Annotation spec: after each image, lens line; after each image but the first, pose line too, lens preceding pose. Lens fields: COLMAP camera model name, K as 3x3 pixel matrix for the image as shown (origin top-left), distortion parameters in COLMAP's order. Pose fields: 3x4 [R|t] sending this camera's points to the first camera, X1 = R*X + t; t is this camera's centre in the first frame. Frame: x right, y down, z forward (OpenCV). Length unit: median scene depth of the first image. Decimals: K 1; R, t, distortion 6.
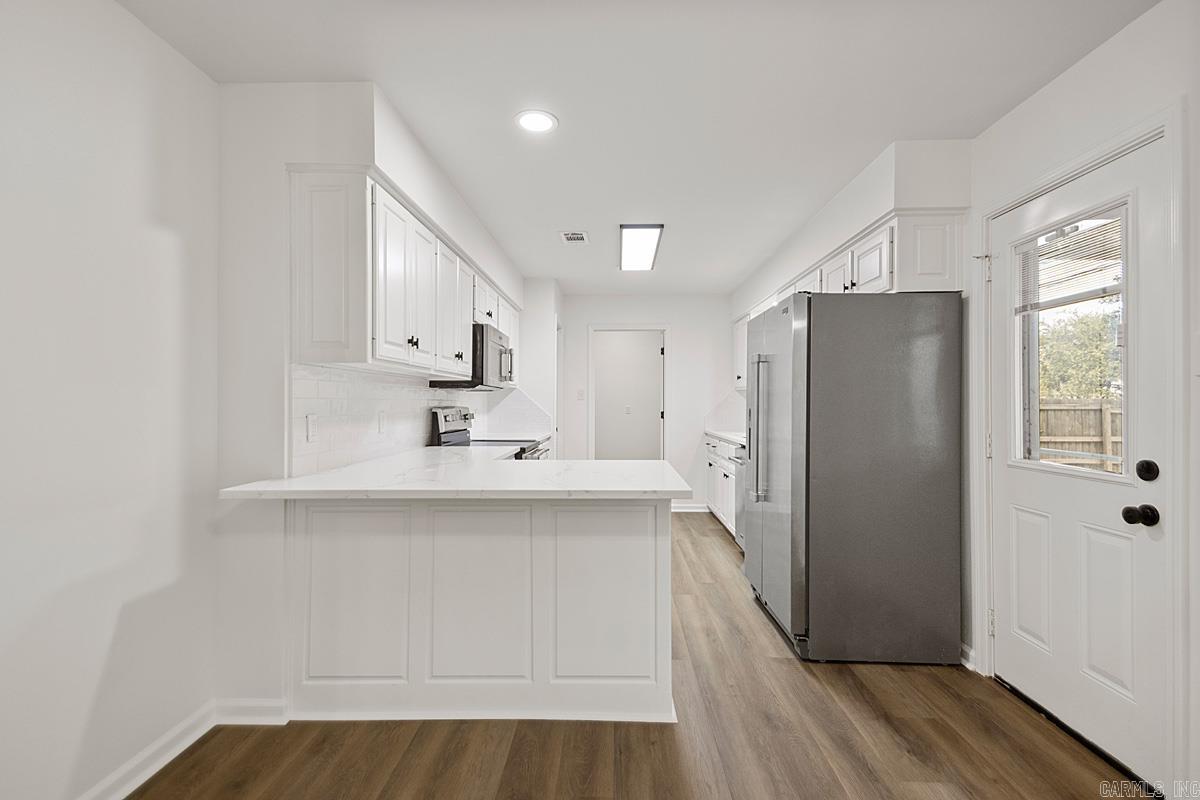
lens RADIAL K [[557.3, 0, 616.3], [0, 557.3, 400.5], [0, 0, 1]] dist [0.023803, -0.007532]
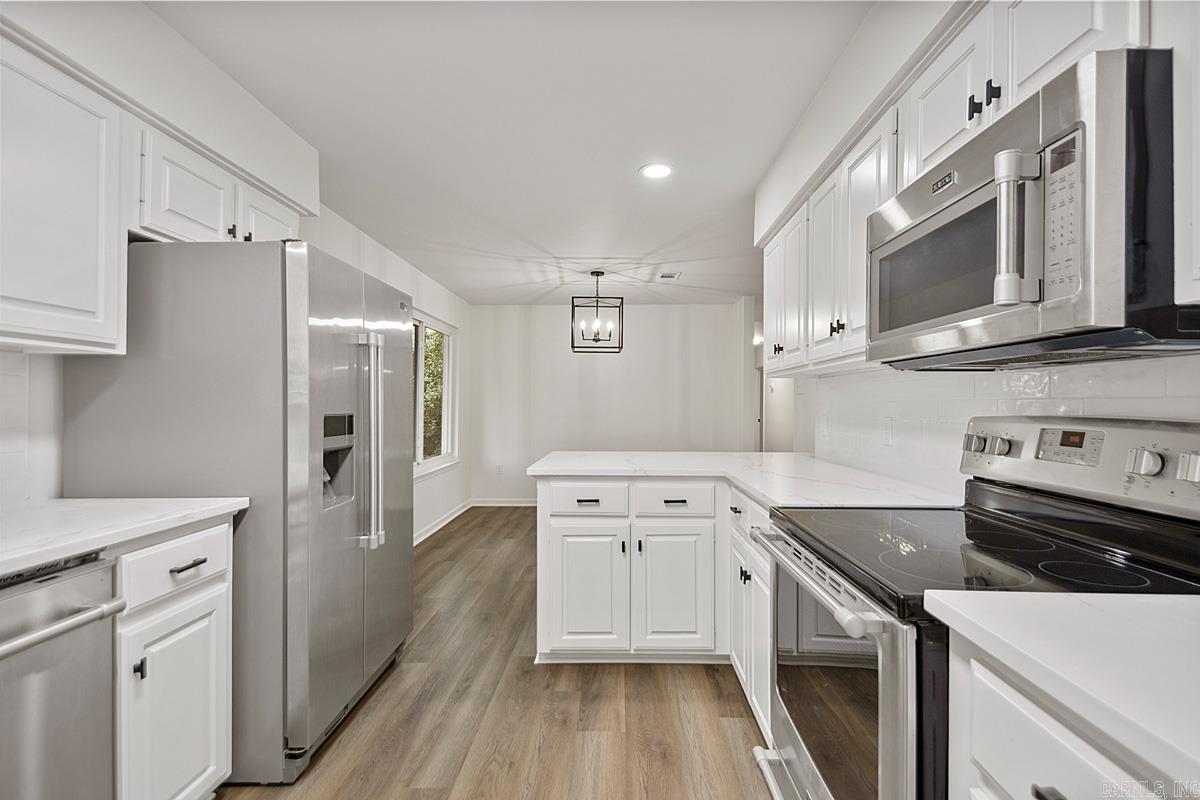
lens RADIAL K [[557.3, 0, 604.7], [0, 557.3, 400.5], [0, 0, 1]] dist [0.023803, -0.007532]
pose [[-0.999423, -0.005104, 0.033586, -0.077075], [-0.005442, 0.999935, -0.009979, 0.006268], [-0.033533, -0.010156, -0.999386, 2.220379]]
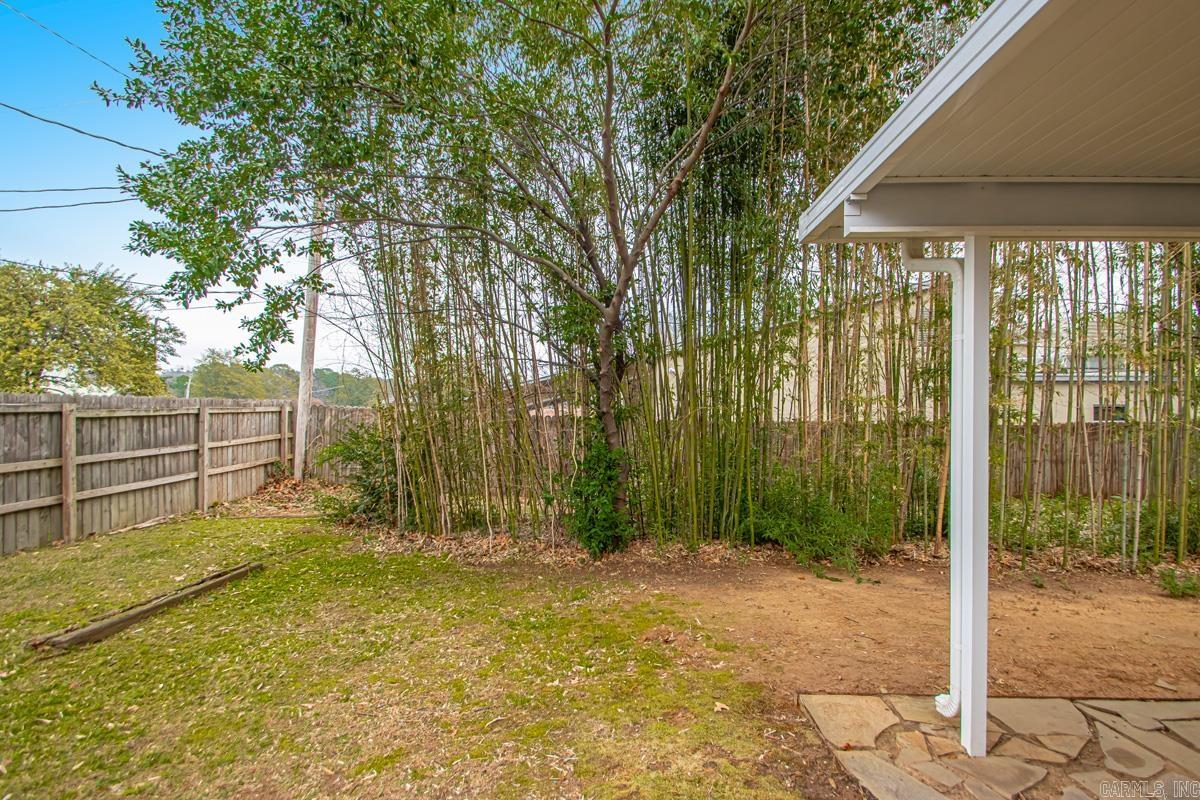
lens RADIAL K [[557.3, 0, 593.3], [0, 557.3, 412.1], [0, 0, 1]] dist [0.023803, -0.007532]
pose [[0.031901, -0.006857, 0.999468, 0.223302], [-0.012981, 0.999889, 0.007274, 0.003061], [-0.999407, -0.013206, 0.031808, 0.334497]]
